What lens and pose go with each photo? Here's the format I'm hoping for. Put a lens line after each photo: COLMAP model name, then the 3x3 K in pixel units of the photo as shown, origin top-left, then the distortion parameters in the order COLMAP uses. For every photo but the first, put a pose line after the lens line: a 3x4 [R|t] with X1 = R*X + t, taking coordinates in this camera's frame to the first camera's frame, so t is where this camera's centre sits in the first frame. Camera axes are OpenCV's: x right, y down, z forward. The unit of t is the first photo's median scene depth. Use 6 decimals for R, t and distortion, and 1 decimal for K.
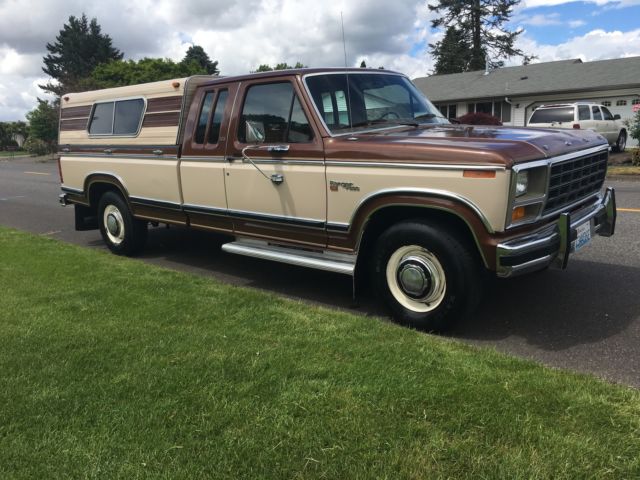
lens RADIAL K [[545.1, 0, 321.0], [0, 545.1, 238.2], [0, 0, 1]] dist [0.051940, -0.056120]
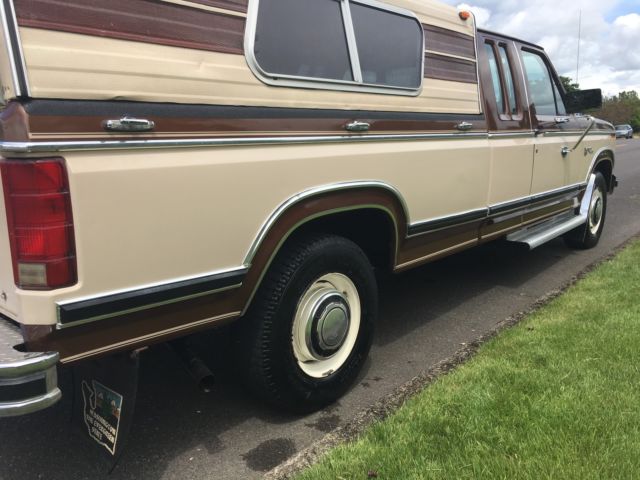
lens RADIAL K [[545.1, 0, 318.5], [0, 545.1, 238.5], [0, 0, 1]] dist [0.051940, -0.056120]
pose [[-0.016786, -0.143218, 0.989549, -0.999656], [0.229986, 0.962598, 0.143219, -0.184626], [-0.973049, 0.229987, 0.016780, 1.334933]]
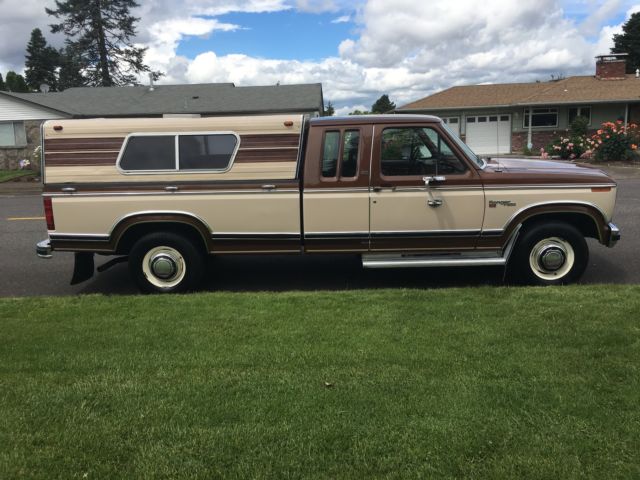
lens RADIAL K [[545.1, 0, 319.1], [0, 545.1, 239.2], [0, 0, 1]] dist [0.051940, -0.056120]
pose [[0.756639, -0.118033, 0.643090, -1.034466], [0.128009, 0.991278, 0.031328, -0.089869], [-0.641179, 0.058617, 0.765149, 0.174273]]
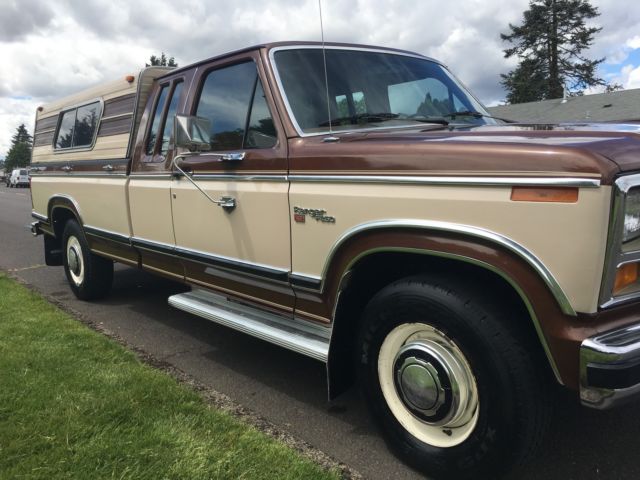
lens RADIAL K [[545.1, 0, 320.8], [0, 545.1, 237.3], [0, 0, 1]] dist [0.051940, -0.056120]
pose [[0.992113, 0.023604, -0.123107, 0.103186], [-0.031242, 0.997680, -0.060487, -0.028757], [0.121394, 0.063856, 0.990548, 0.331720]]
